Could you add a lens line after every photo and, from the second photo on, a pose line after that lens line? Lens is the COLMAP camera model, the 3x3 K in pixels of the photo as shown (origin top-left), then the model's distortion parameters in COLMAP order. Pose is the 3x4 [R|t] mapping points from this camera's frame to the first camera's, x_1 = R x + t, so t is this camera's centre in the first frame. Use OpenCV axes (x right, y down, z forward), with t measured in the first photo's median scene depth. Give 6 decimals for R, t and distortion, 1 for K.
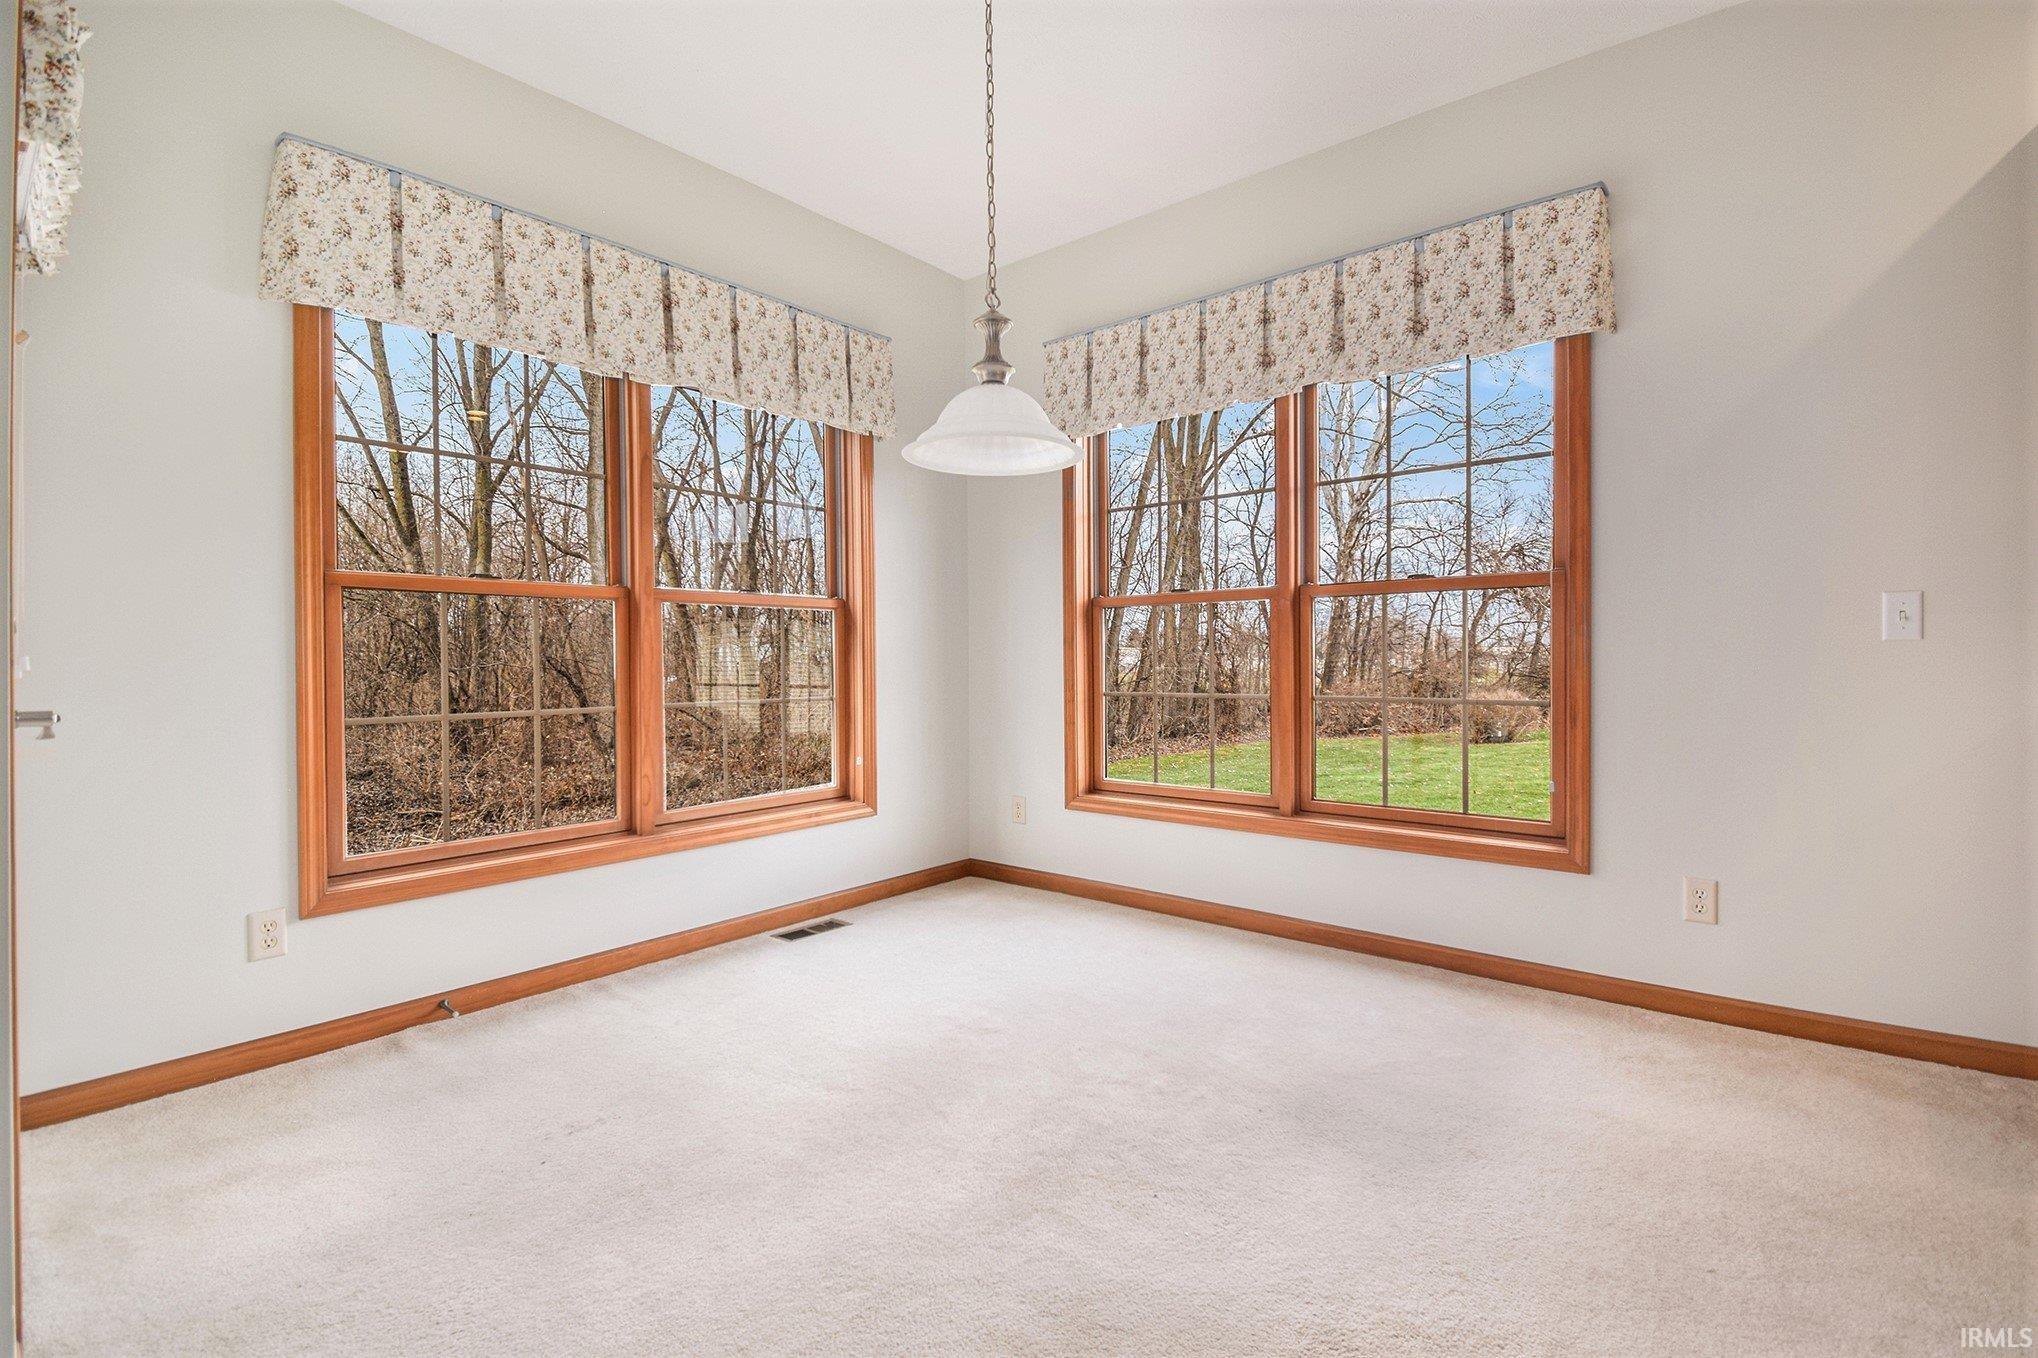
lens RADIAL K [[926.1, 0, 1029.2], [0, 926.1, 680.9], [0, 0, 1]] dist [0.005814, -0.002178]
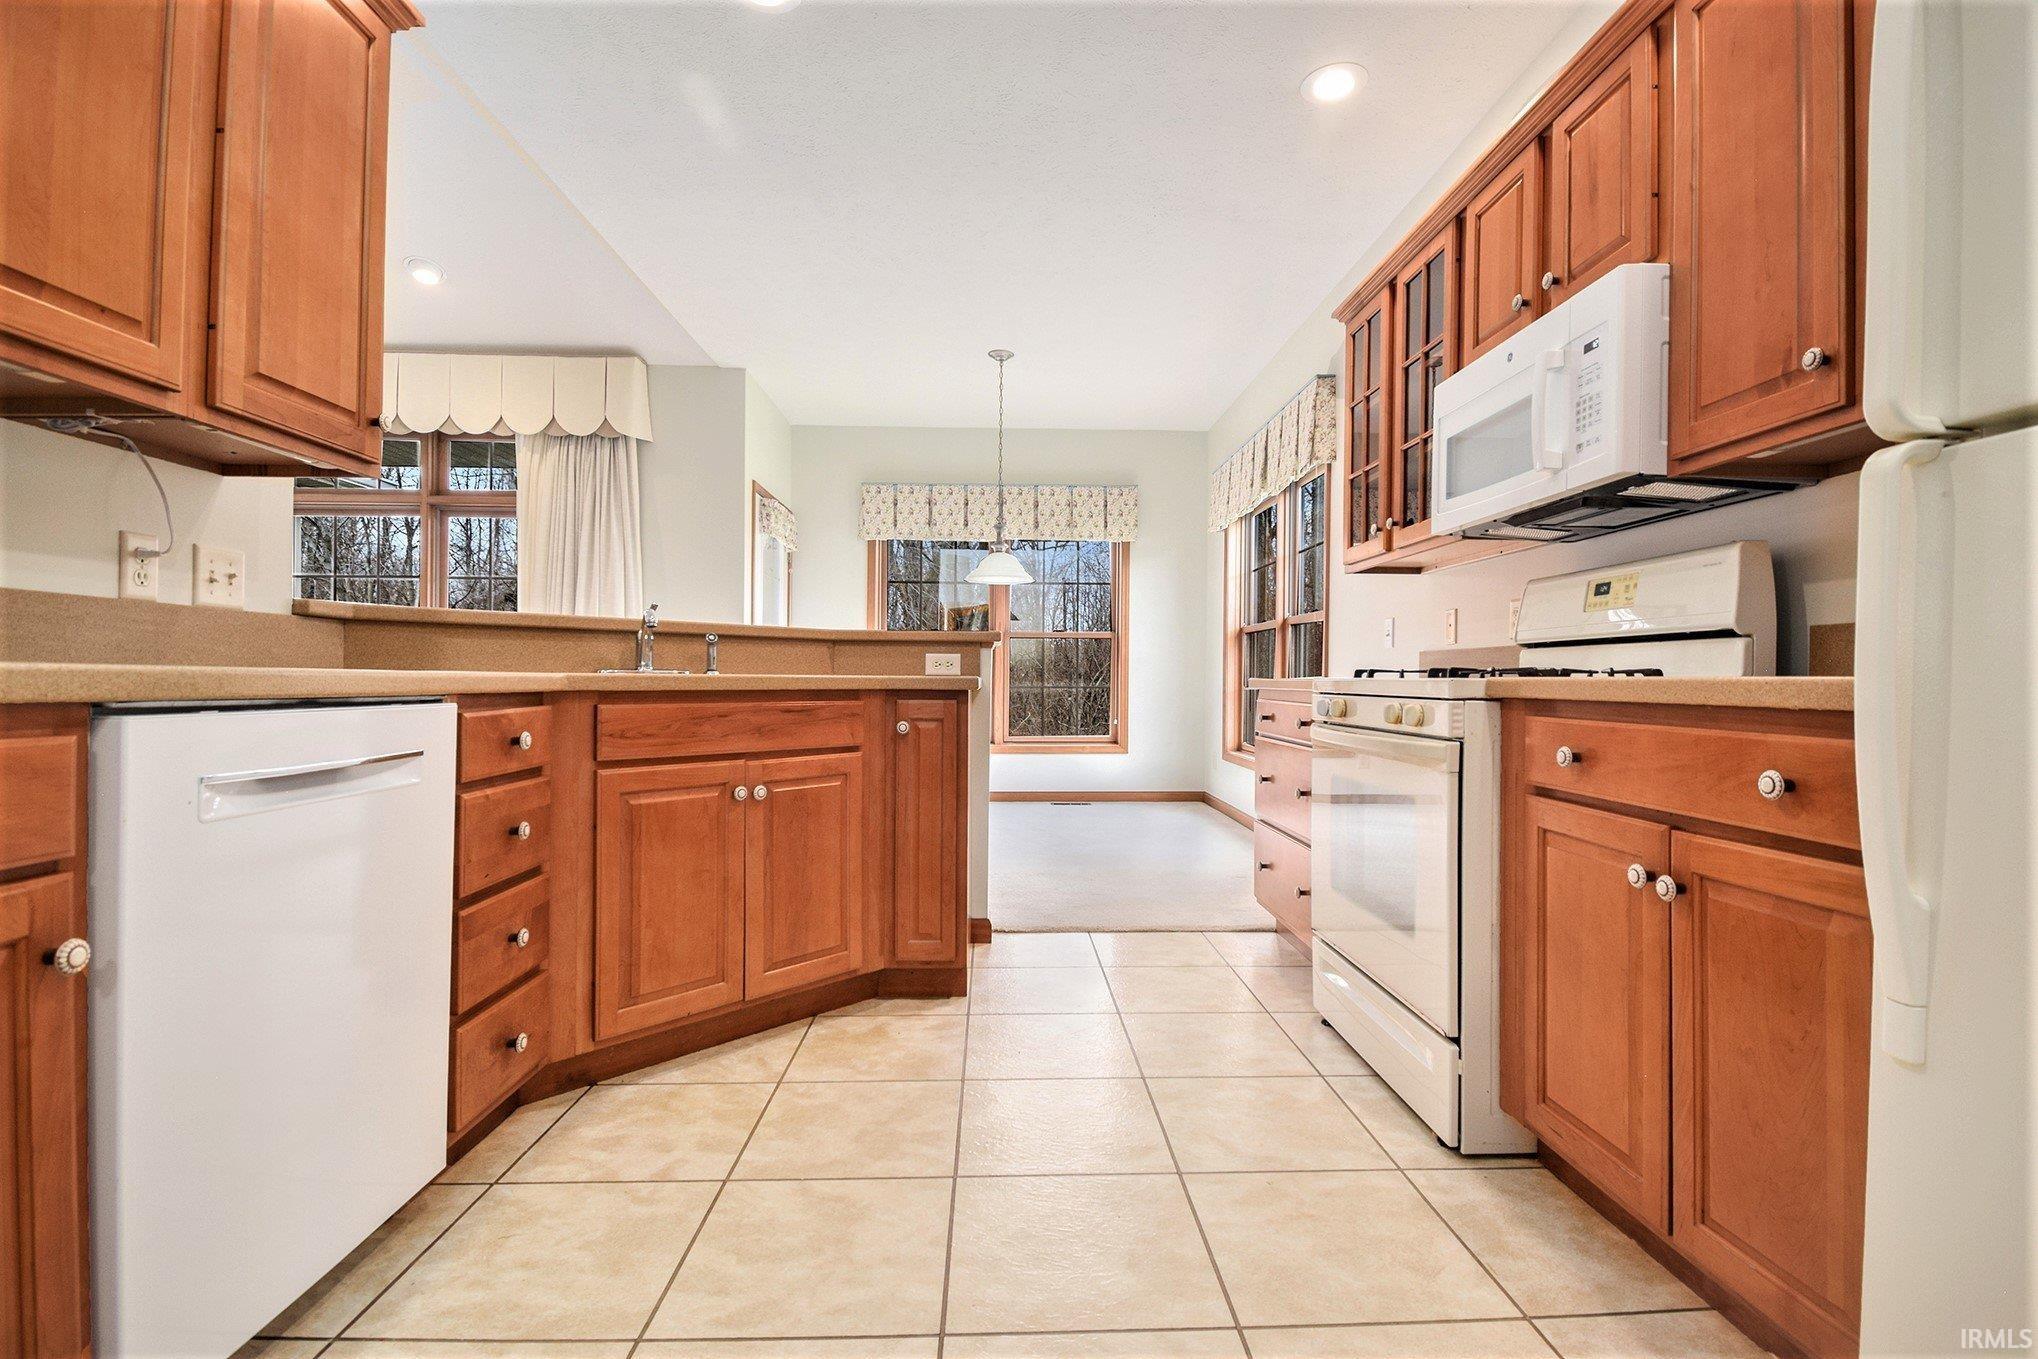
lens RADIAL K [[926.1, 0, 1033.9], [0, 926.1, 677.3], [0, 0, 1]] dist [0.005814, -0.002178]
pose [[0.668946, 0.018478, -0.743081, 1.072179], [-0.026878, 0.999639, 0.000661, 0.000457], [0.742825, 0.019530, 0.669201, -0.330560]]
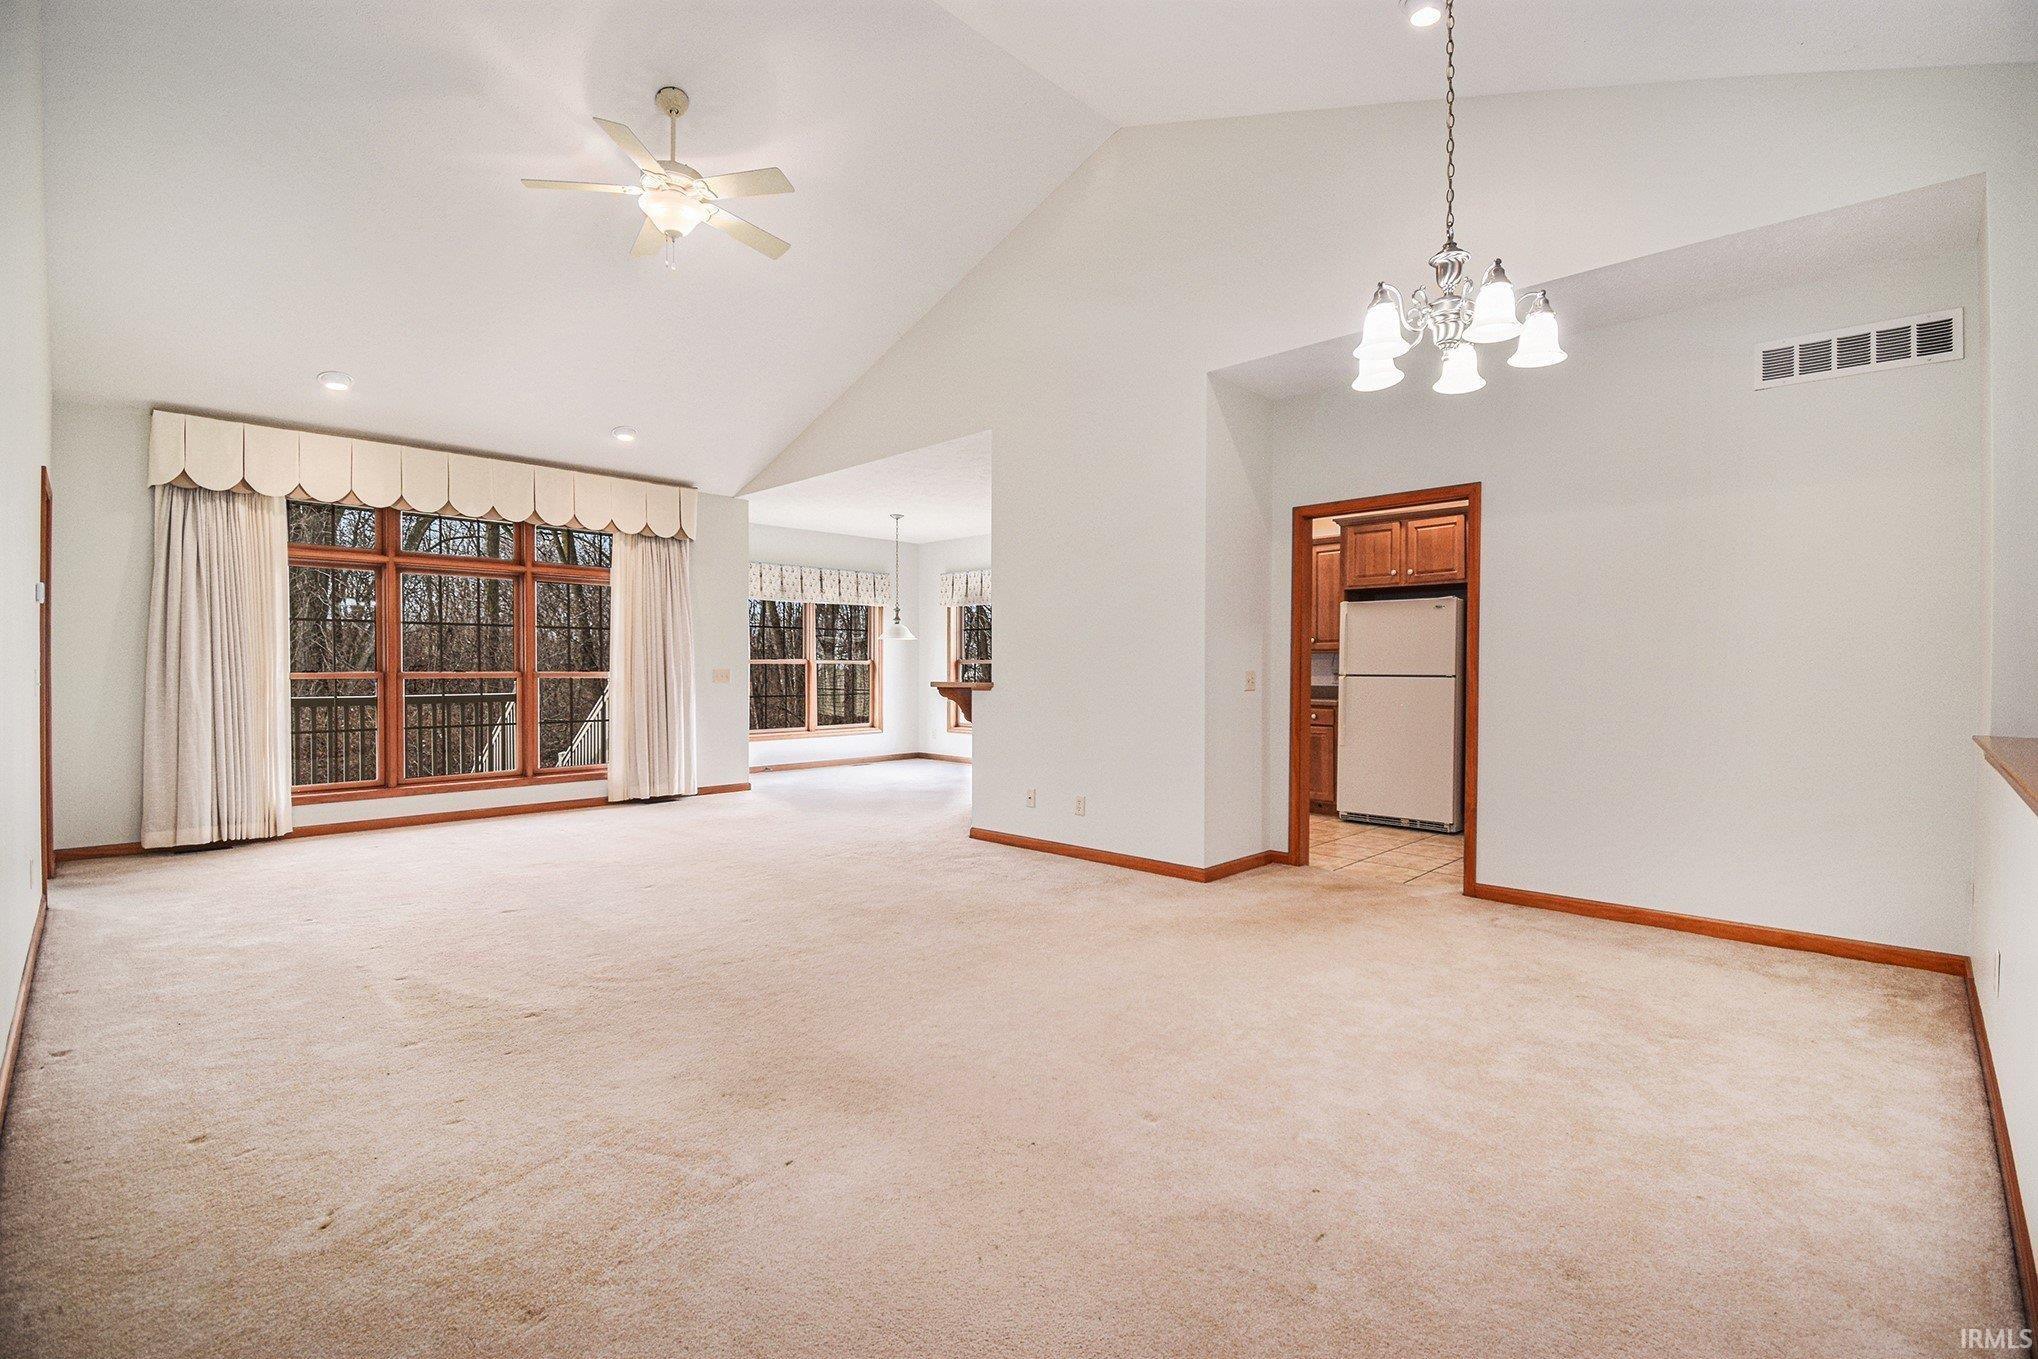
lens RADIAL K [[926.1, 0, 1022.8], [0, 926.1, 676.2], [0, 0, 1]] dist [0.005814, -0.002178]
pose [[0.996236, 0.011560, -0.085904, 0.561091], [-0.012288, 0.999893, -0.007947, -0.019421], [0.085803, 0.008972, 0.996272, -2.012040]]
